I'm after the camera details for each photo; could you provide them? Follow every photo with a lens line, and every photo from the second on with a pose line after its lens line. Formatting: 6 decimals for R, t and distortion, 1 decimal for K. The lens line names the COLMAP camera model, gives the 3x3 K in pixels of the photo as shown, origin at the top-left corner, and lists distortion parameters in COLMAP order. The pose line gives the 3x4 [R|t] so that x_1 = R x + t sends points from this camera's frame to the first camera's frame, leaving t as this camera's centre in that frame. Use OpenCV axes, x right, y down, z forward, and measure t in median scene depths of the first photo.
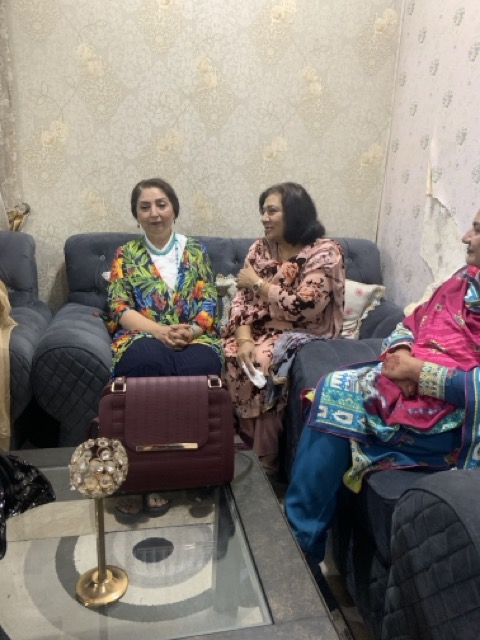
lens RADIAL K [[493.6, 0, 230.7], [0, 493.6, 317.2], [0, 0, 1]] dist [0.009310, -0.005886]
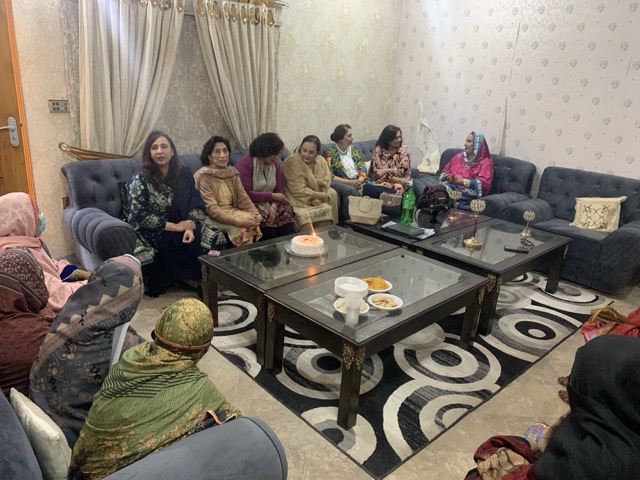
lens RADIAL K [[493.6, 0, 323.6], [0, 493.6, 240.5], [0, 0, 1]] dist [0.009310, -0.005886]
pose [[0.842537, -0.158453, 0.514806, -1.479136], [0.113239, 0.986499, 0.118307, -0.000278], [-0.526601, -0.041382, 0.849105, -0.976009]]
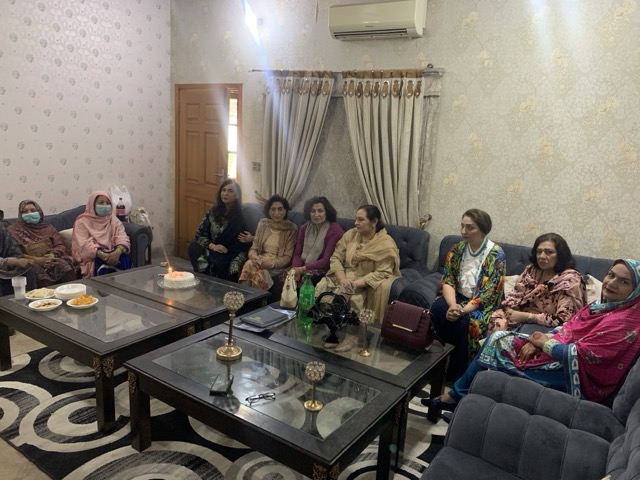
lens RADIAL K [[493.6, 0, 322.1], [0, 493.6, 242.6], [0, 0, 1]] dist [0.009310, -0.005886]
pose [[0.705815, 0.155452, -0.691129, 0.612189], [-0.208410, 0.978015, 0.007142, -0.059582], [0.677045, 0.138998, 0.722696, -0.610714]]
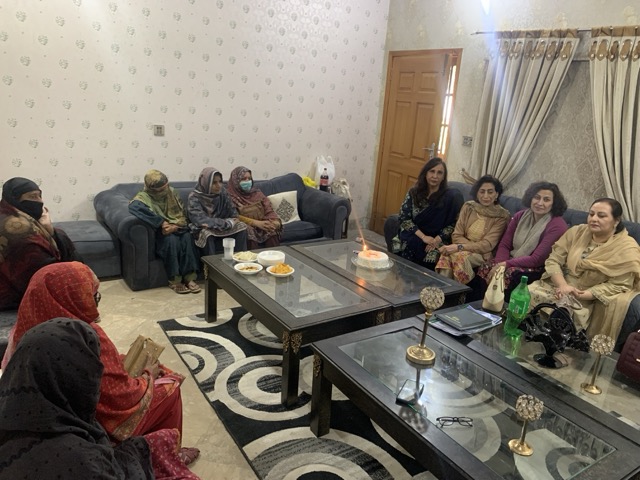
lens RADIAL K [[493.6, 0, 321.7], [0, 493.6, 243.2], [0, 0, 1]] dist [0.009310, -0.005886]
pose [[0.376060, 0.260465, -0.889234, 0.475502], [-0.284903, 0.945692, 0.156516, -0.073834], [0.881708, 0.194486, 0.429844, -0.553198]]
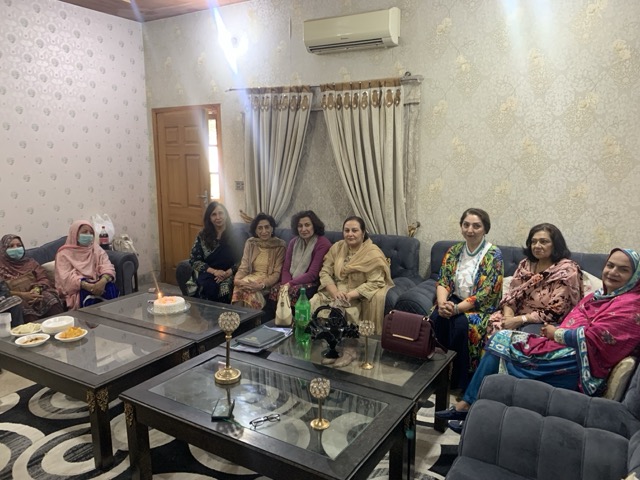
lens RADIAL K [[493.6, 0, 317.8], [0, 493.6, 245.7], [0, 0, 1]] dist [0.009310, -0.005886]
pose [[0.730422, 0.087836, -0.677325, 0.581650], [-0.141138, 0.989702, -0.023857, -0.047932], [0.668254, 0.113022, 0.735297, -0.606727]]
